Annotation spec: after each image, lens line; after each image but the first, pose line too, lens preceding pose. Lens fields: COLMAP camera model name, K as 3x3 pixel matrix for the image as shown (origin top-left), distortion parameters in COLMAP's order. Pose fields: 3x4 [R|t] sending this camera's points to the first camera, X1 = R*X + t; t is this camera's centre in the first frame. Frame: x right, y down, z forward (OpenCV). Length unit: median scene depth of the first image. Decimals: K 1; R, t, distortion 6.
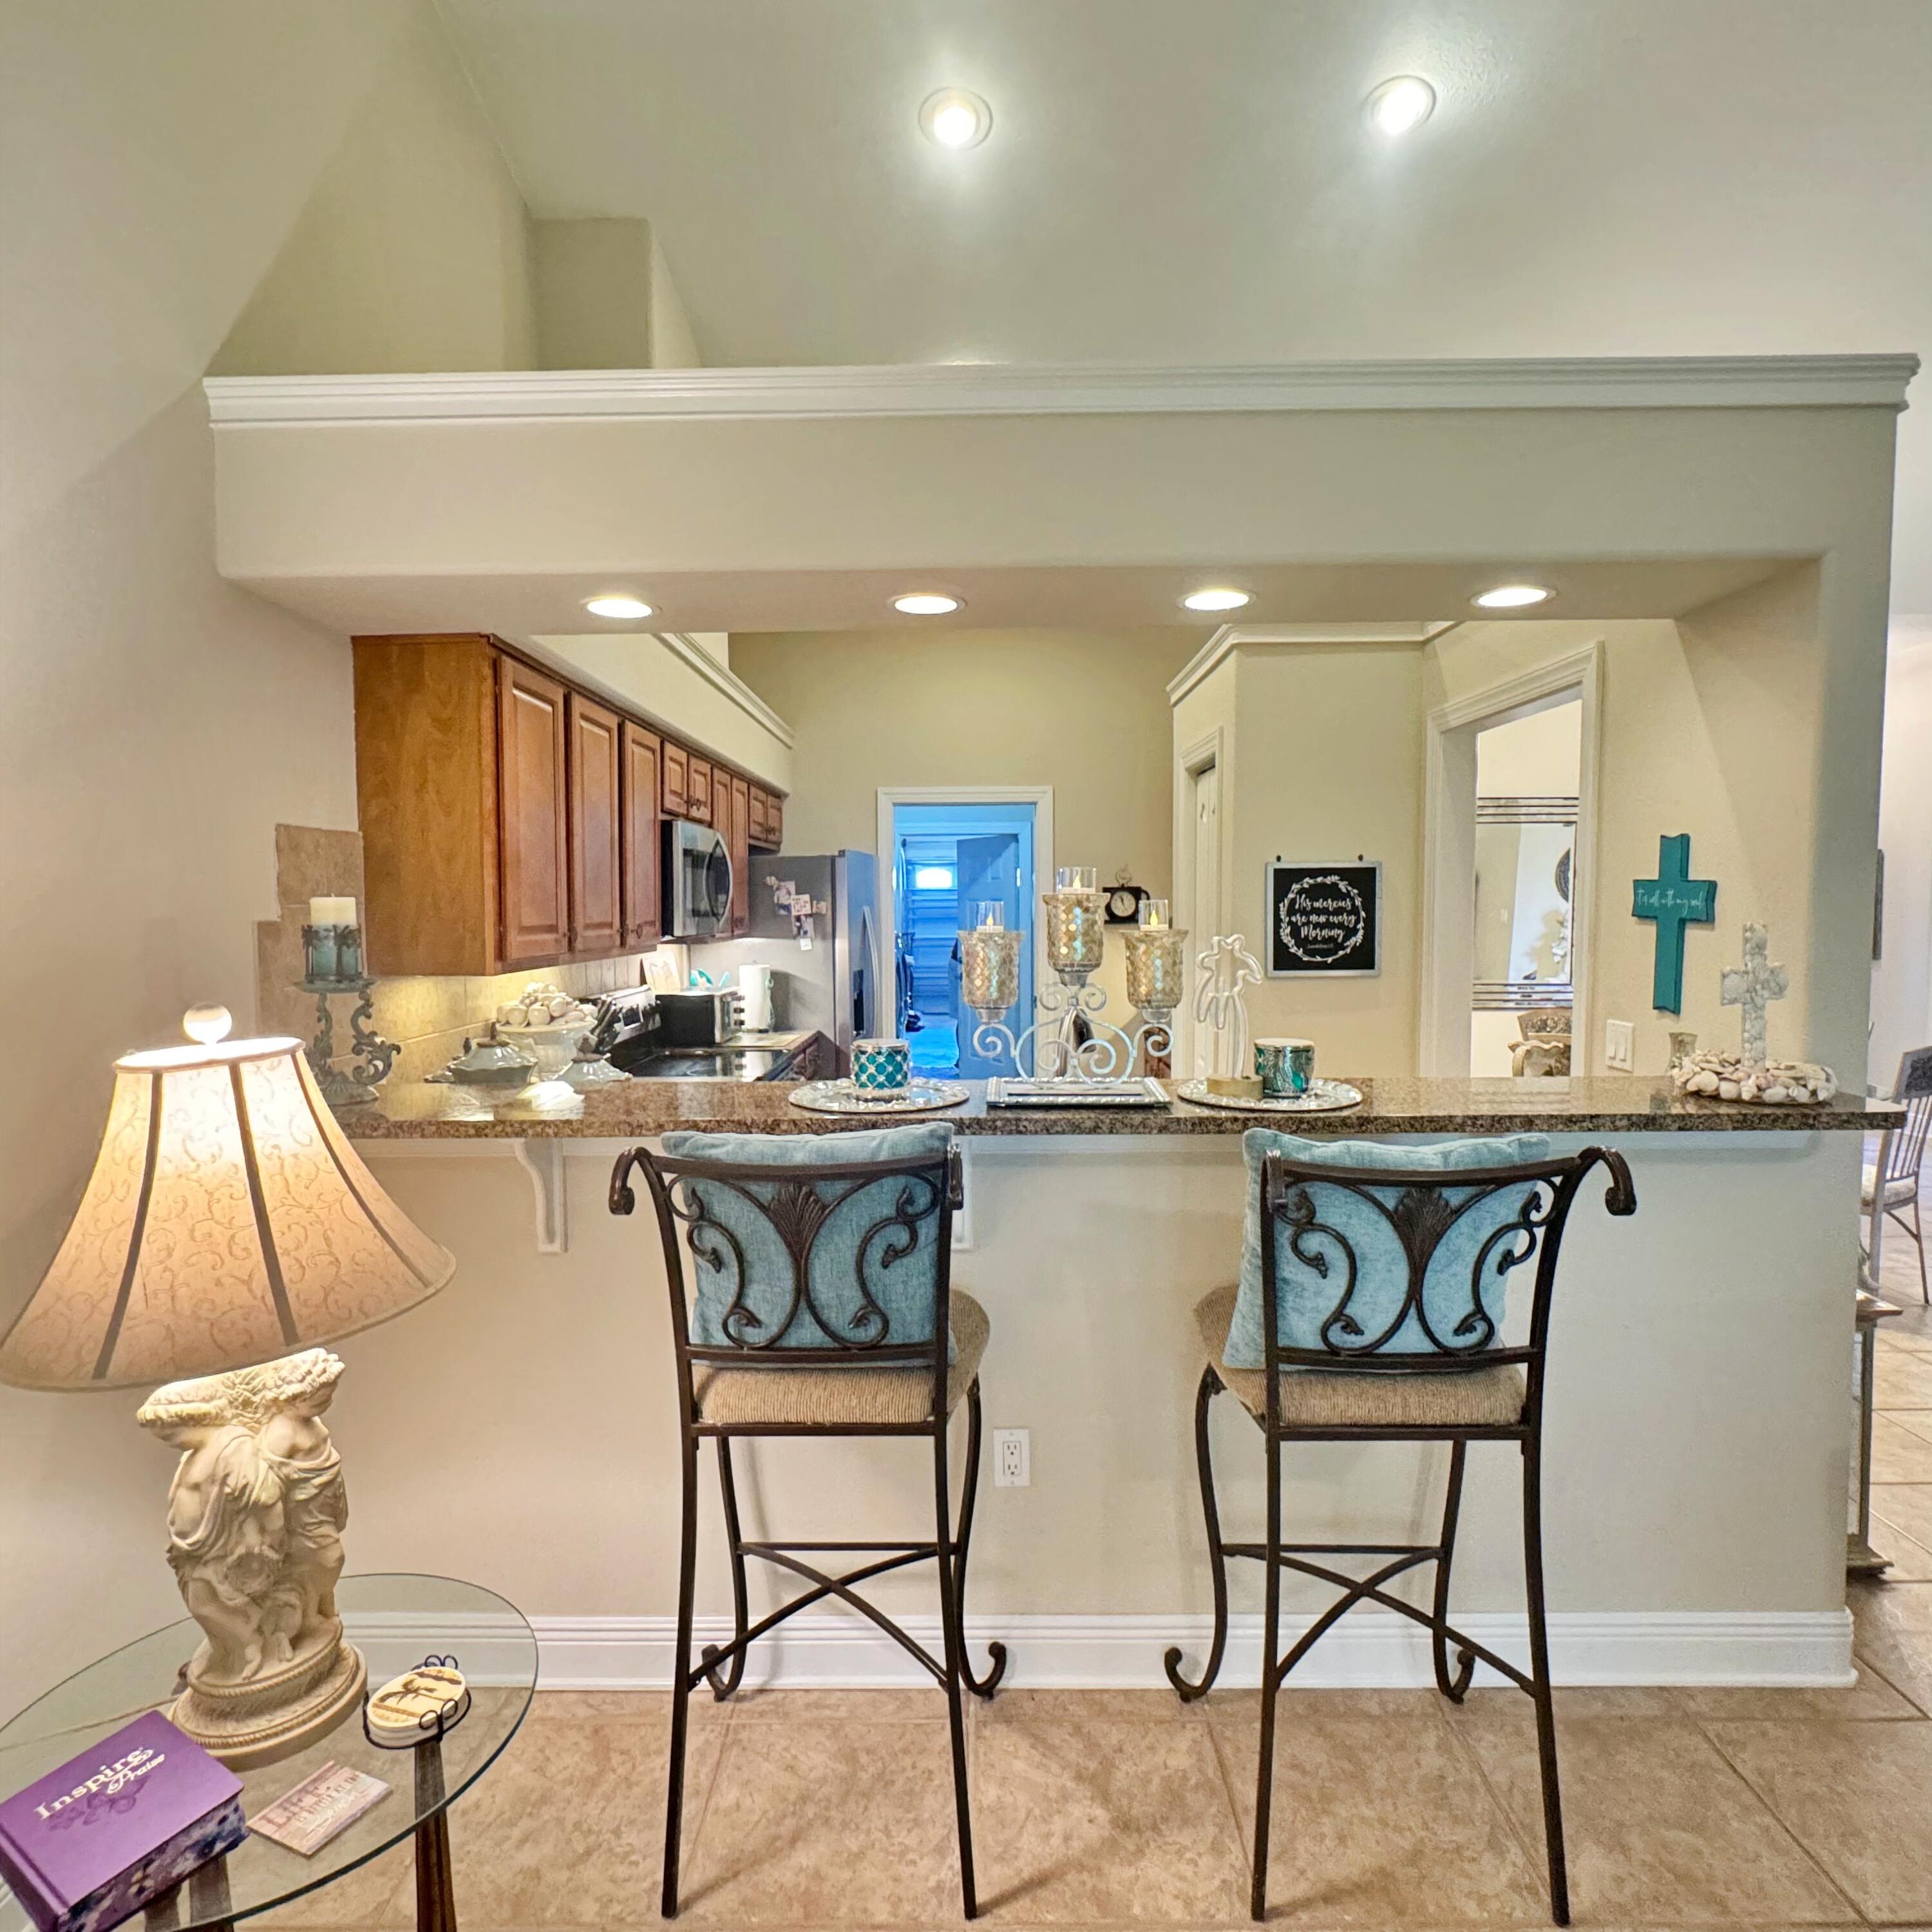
lens RADIAL K [[1178.9, 0, 991.1], [0, 1178.9, 968.3], [0, 0, 1]] dist [0.015592, 0.000865]
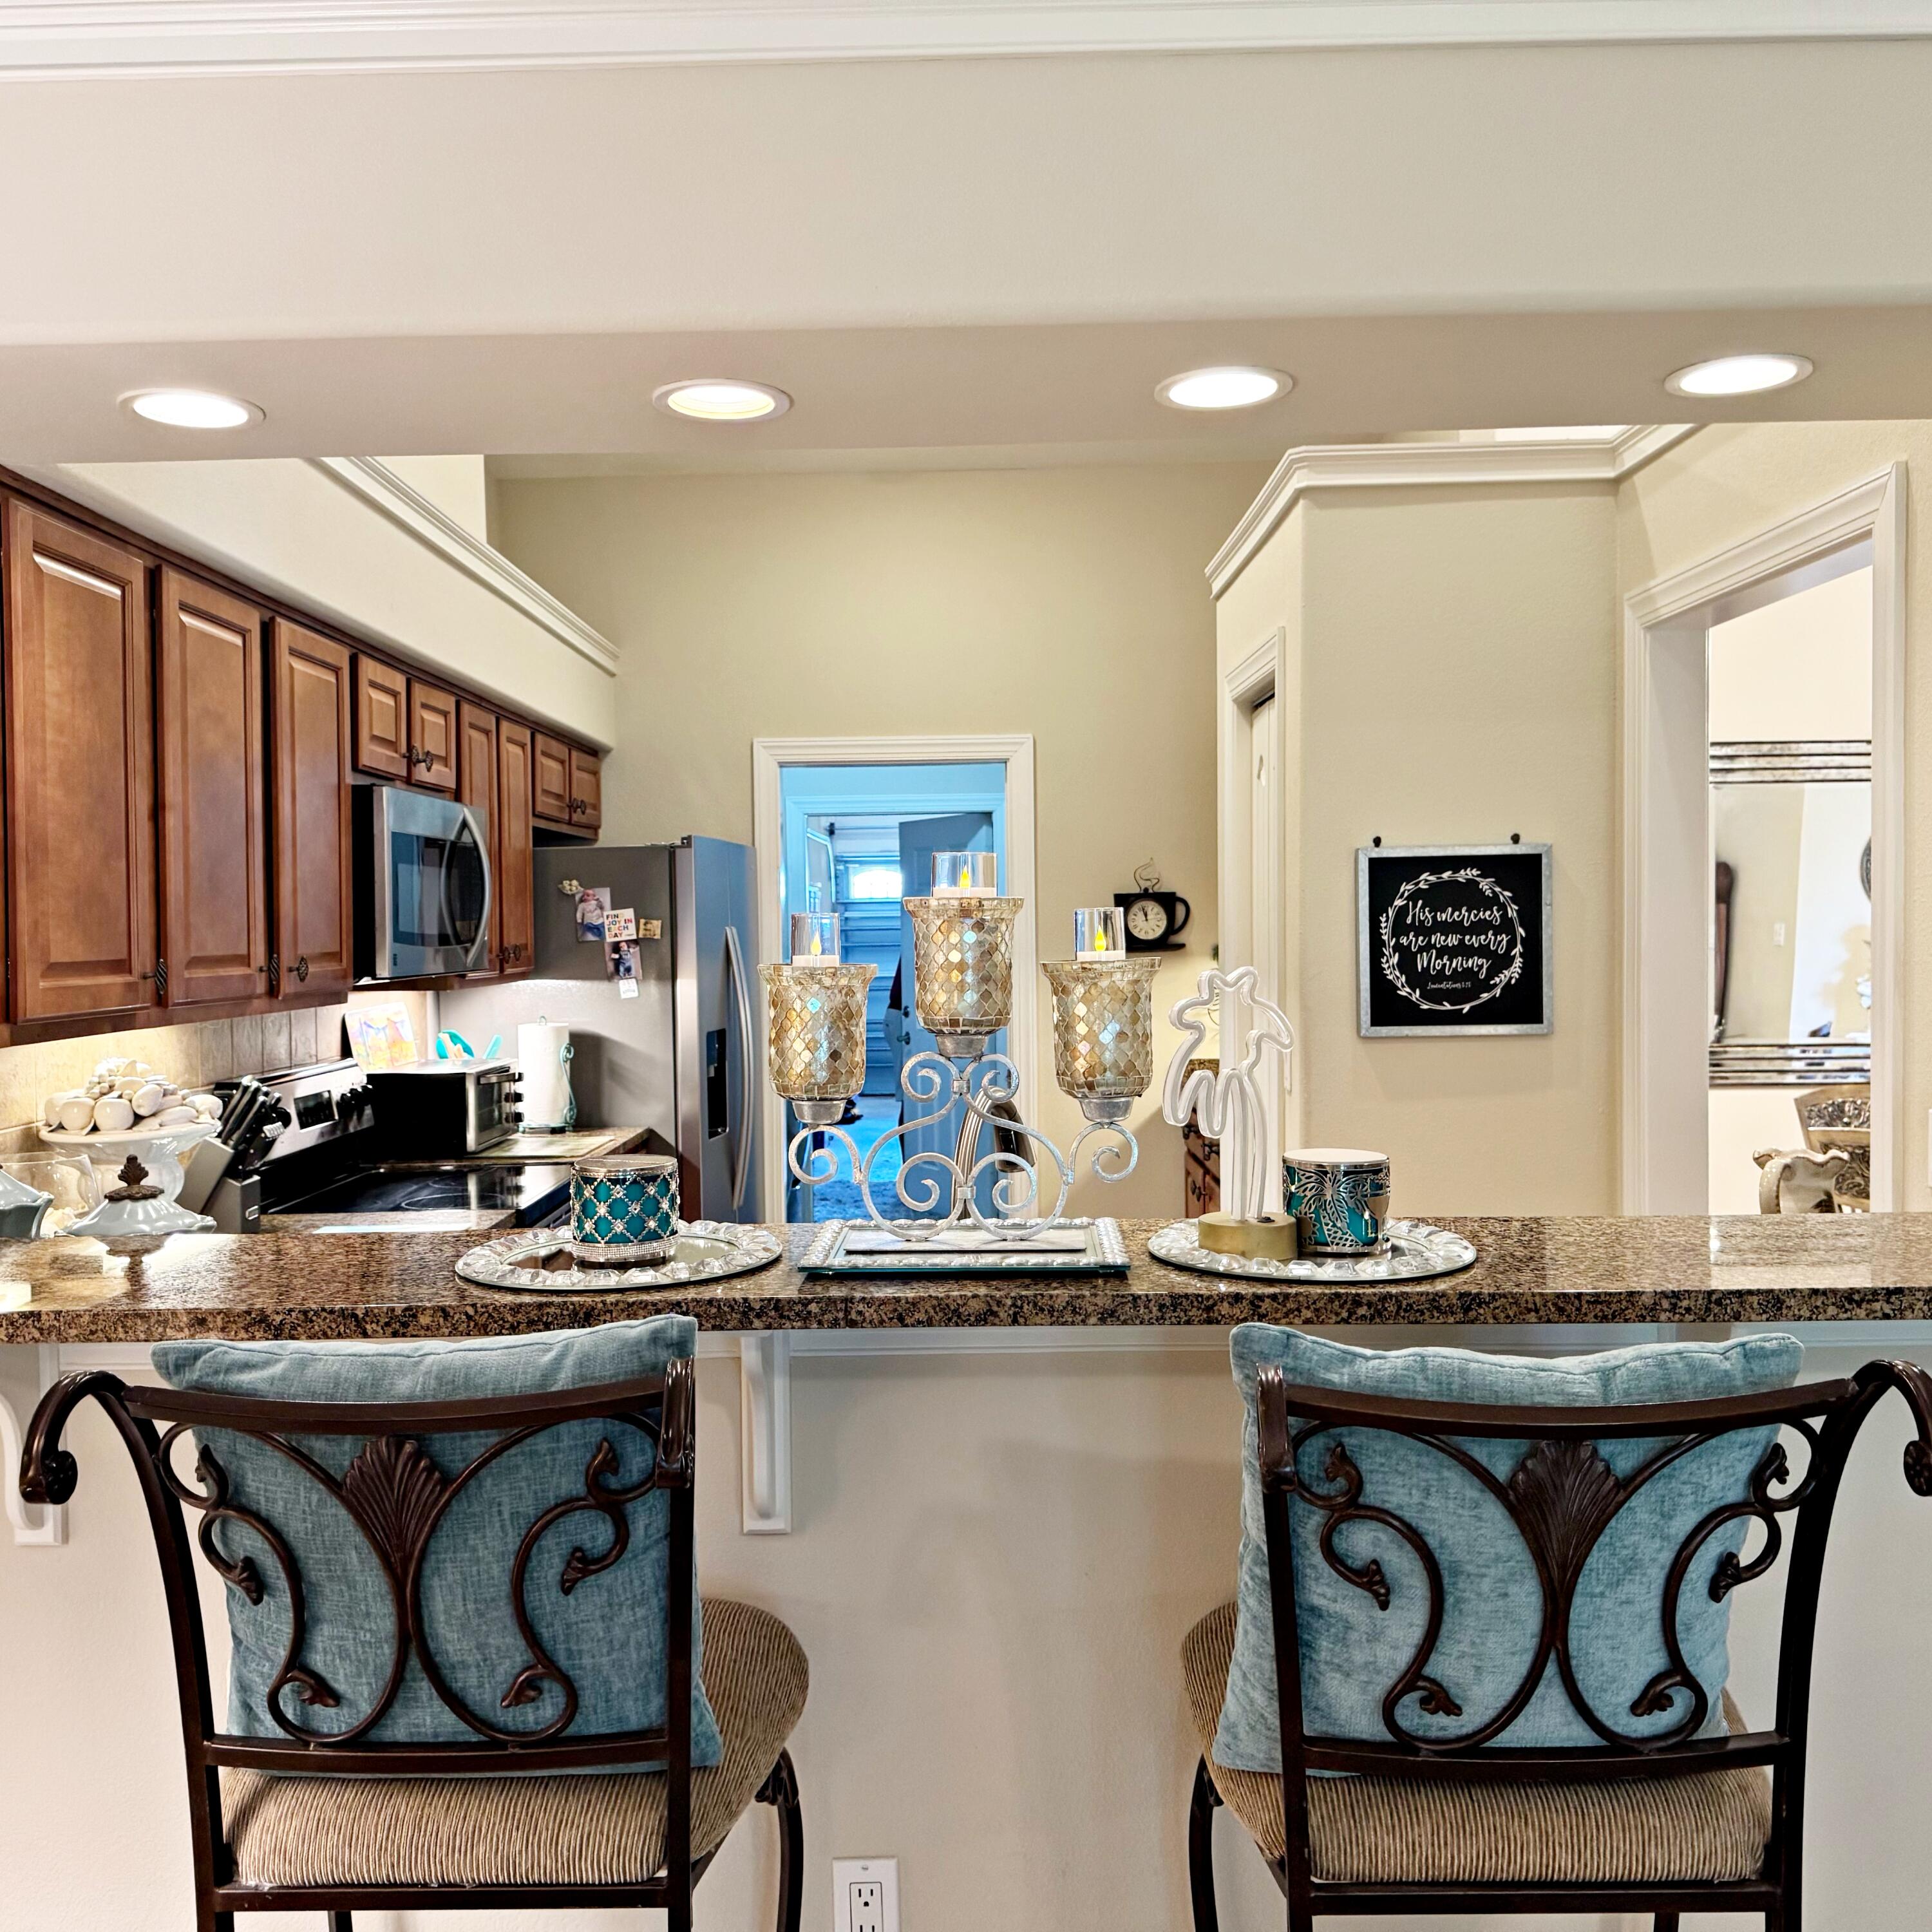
lens RADIAL K [[1830.0, 0, 966.0], [0, 1830.0, 966.0], [0, 0, 1]] dist [0.174048, -0.322013]
pose [[0.999959, -0.007982, -0.004196, 0.077476], [0.007847, 0.999480, -0.031267, -0.002091], [0.004443, 0.031233, 0.999502, 0.115105]]
